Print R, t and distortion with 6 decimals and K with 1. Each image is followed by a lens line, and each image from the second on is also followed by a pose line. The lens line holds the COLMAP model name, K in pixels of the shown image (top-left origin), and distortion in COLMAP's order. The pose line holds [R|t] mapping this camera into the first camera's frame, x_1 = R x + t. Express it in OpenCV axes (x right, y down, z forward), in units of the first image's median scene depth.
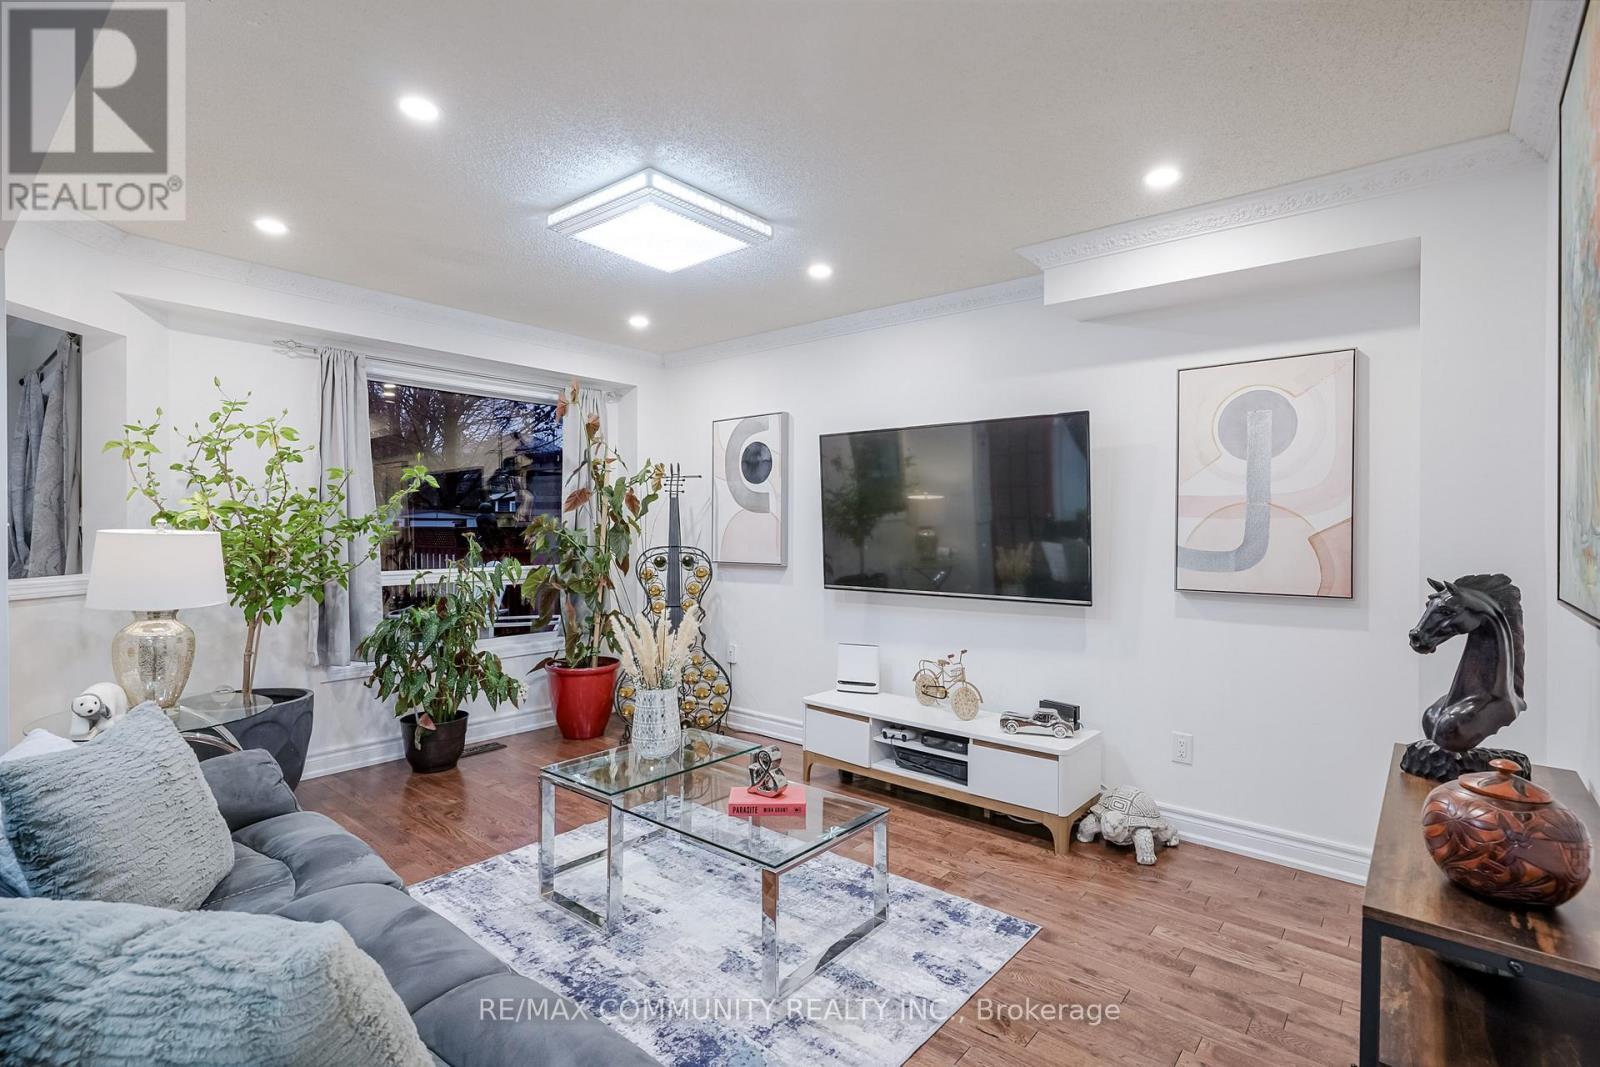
lens RADIAL K [[765.9, 0, 813.3], [0, 765.9, 528.2], [0, 0, 1]] dist [-0.003462, 0.002290]
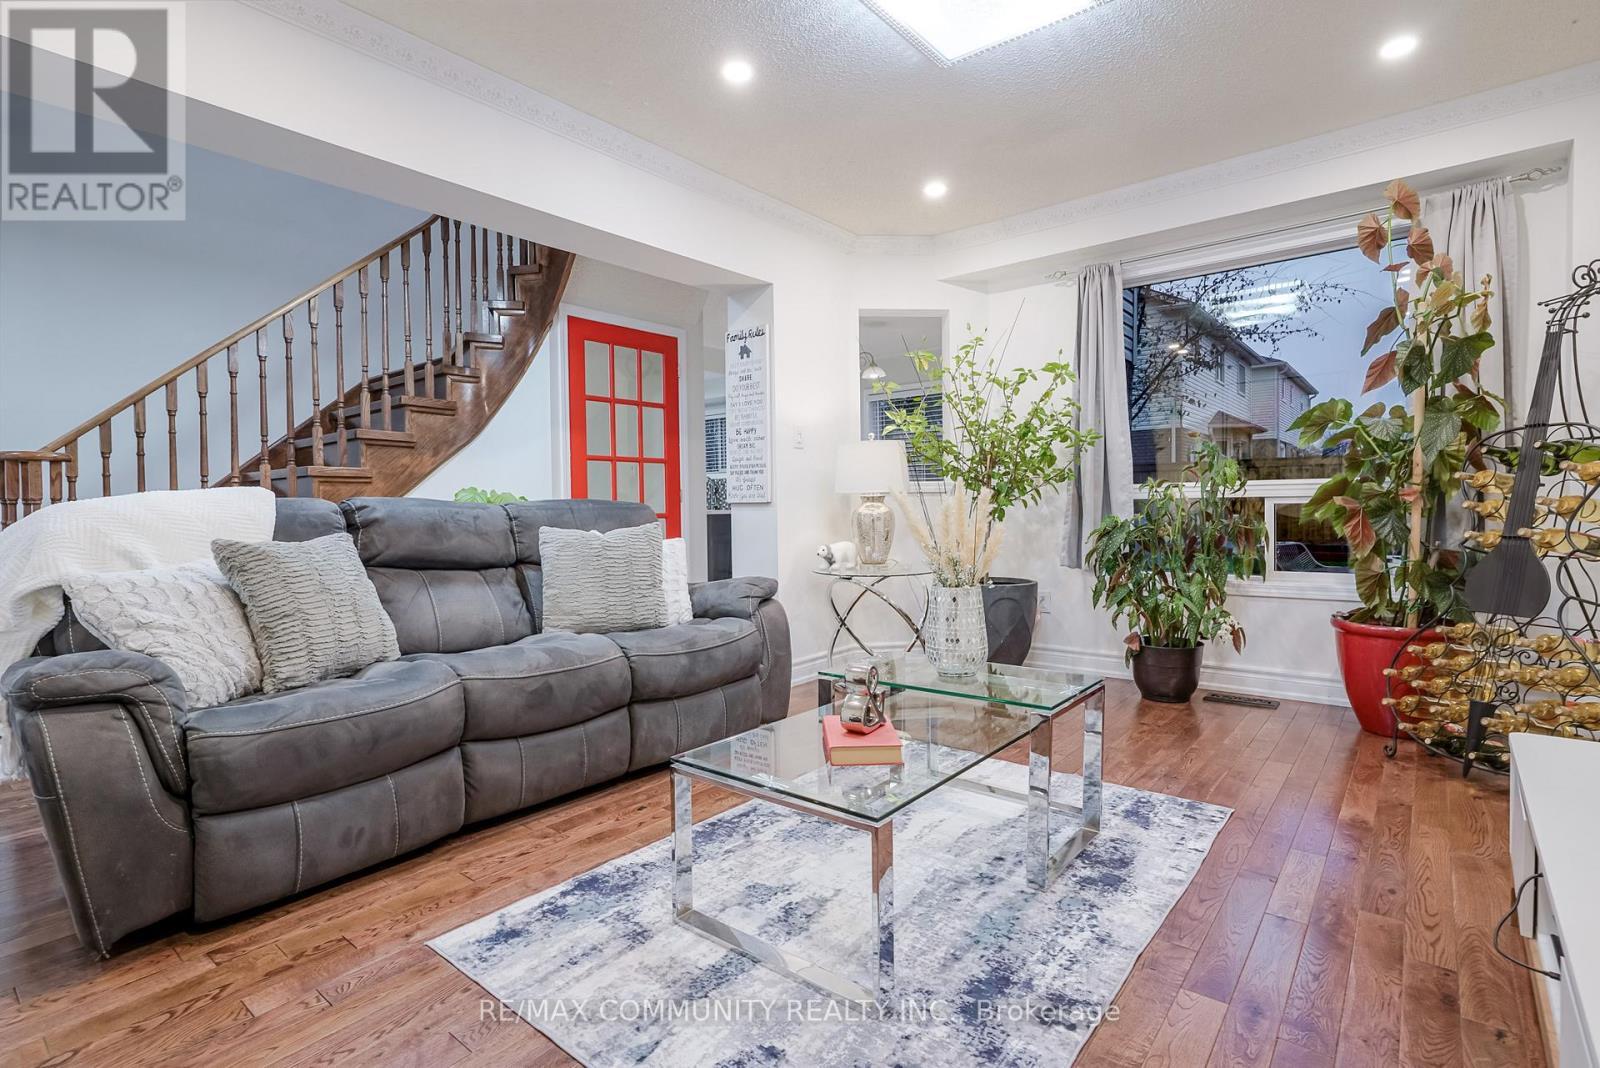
lens RADIAL K [[765.9, 0, 813.3], [0, 765.9, 528.7], [0, 0, 1]] dist [-0.003462, 0.002290]
pose [[0.011323, 0.023146, -0.999668, 0.578320], [0.013175, 0.999642, 0.023295, 0.129940], [0.999849, -0.013435, 0.011014, 0.853152]]
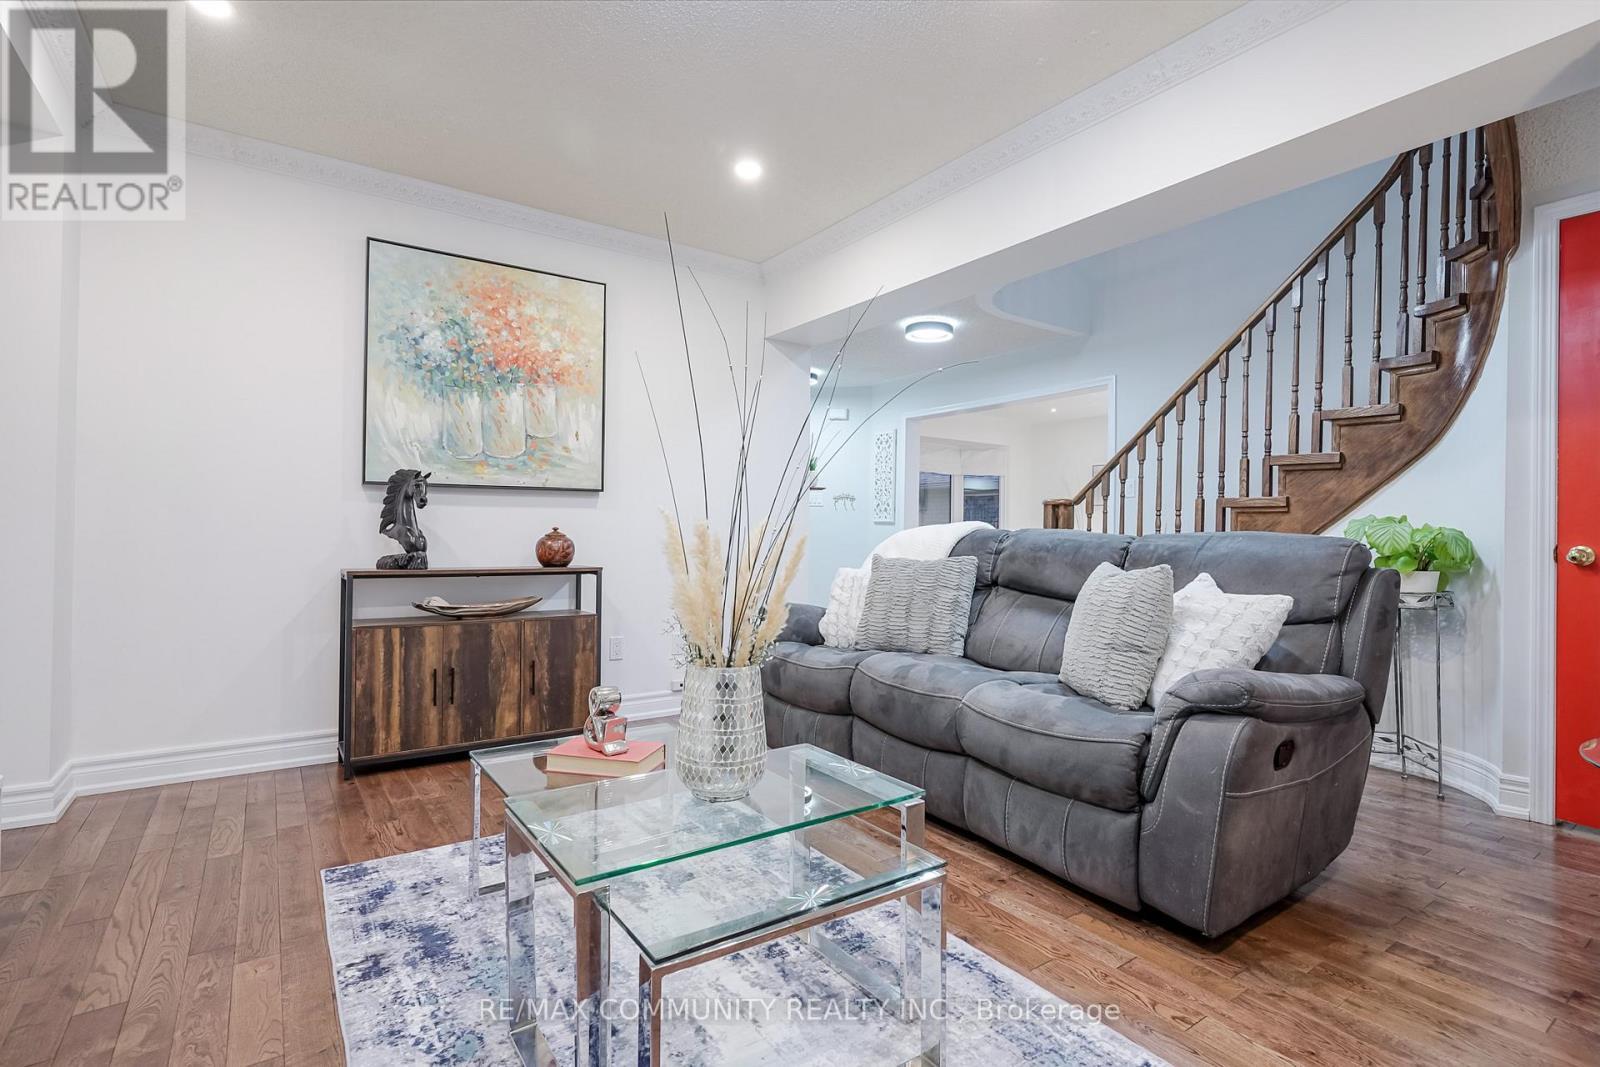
lens RADIAL K [[753.2, 0, 817.7], [0, 753.2, 534.7], [0, 0, 1]] dist [-0.001667, -0.000153]
pose [[-0.967387, -0.016952, 0.252737, -0.401298], [-0.017365, 0.999849, 0.000597, 0.118768], [-0.252709, -0.003811, -0.967535, 1.499520]]
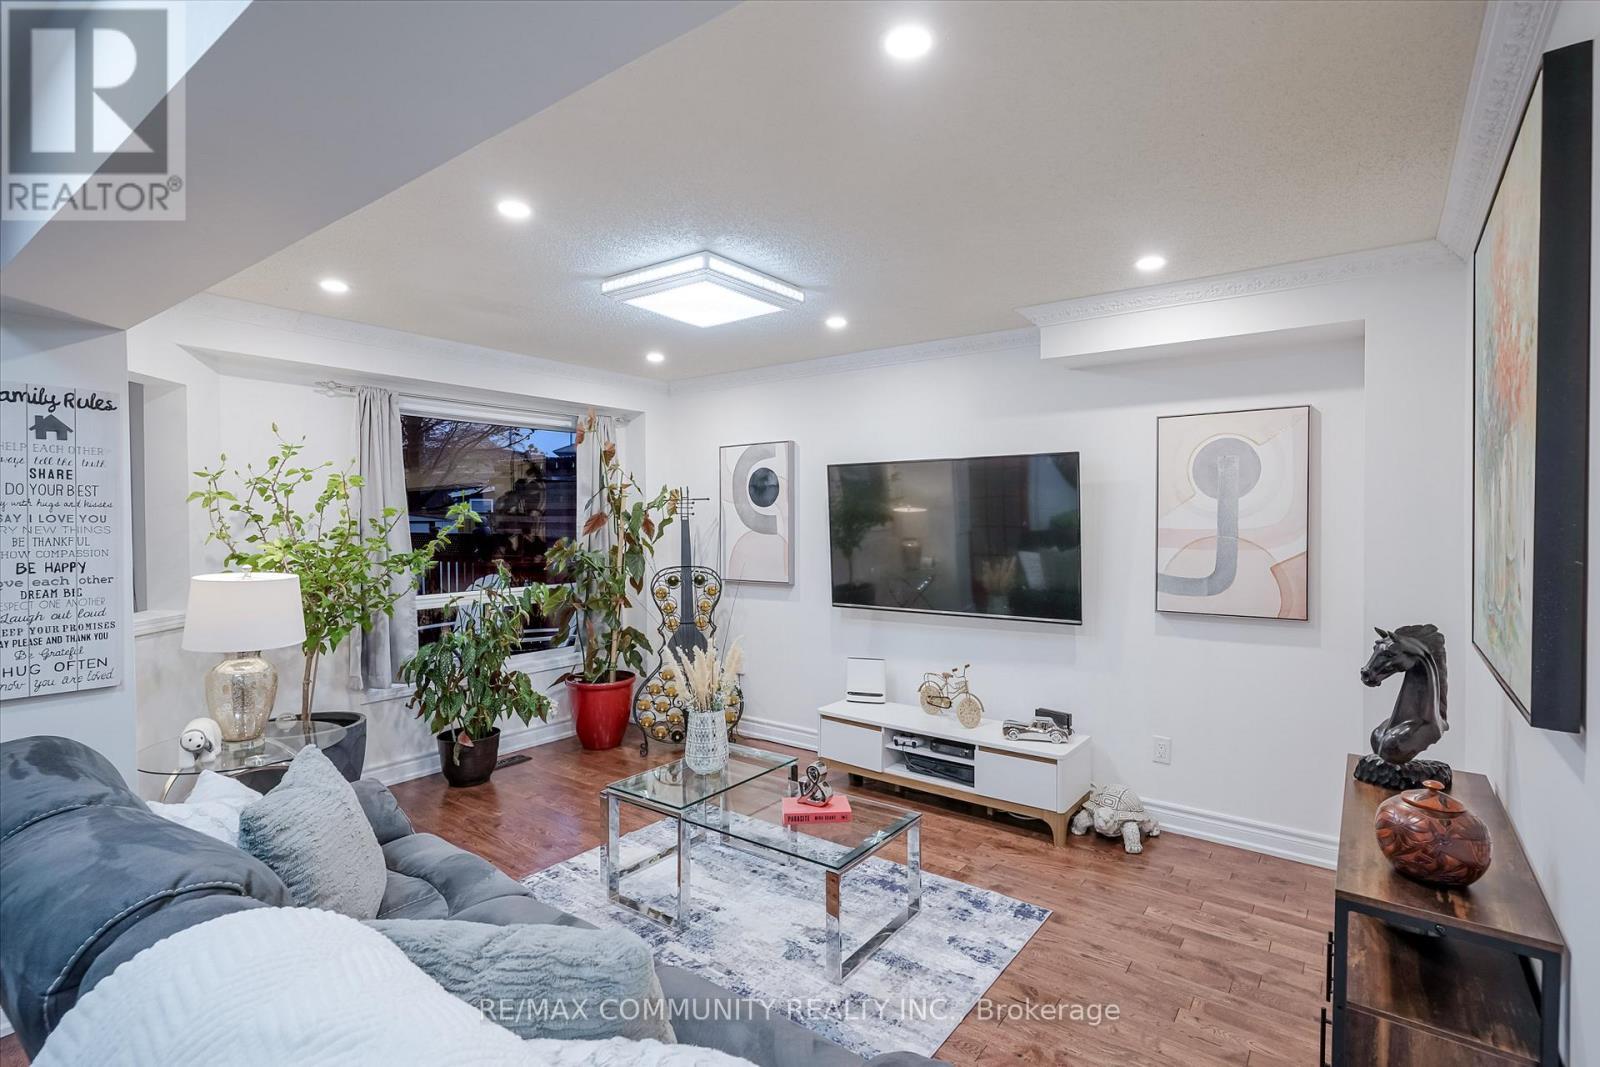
lens RADIAL K [[765.9, 0, 813.3], [0, 765.9, 528.2], [0, 0, 1]] dist [-0.003462, 0.002290]
pose [[0.998445, -0.008299, 0.055127, -0.109892], [0.007692, 0.999908, 0.011215, -0.068041], [-0.055215, -0.010774, 0.998416, -0.120060]]
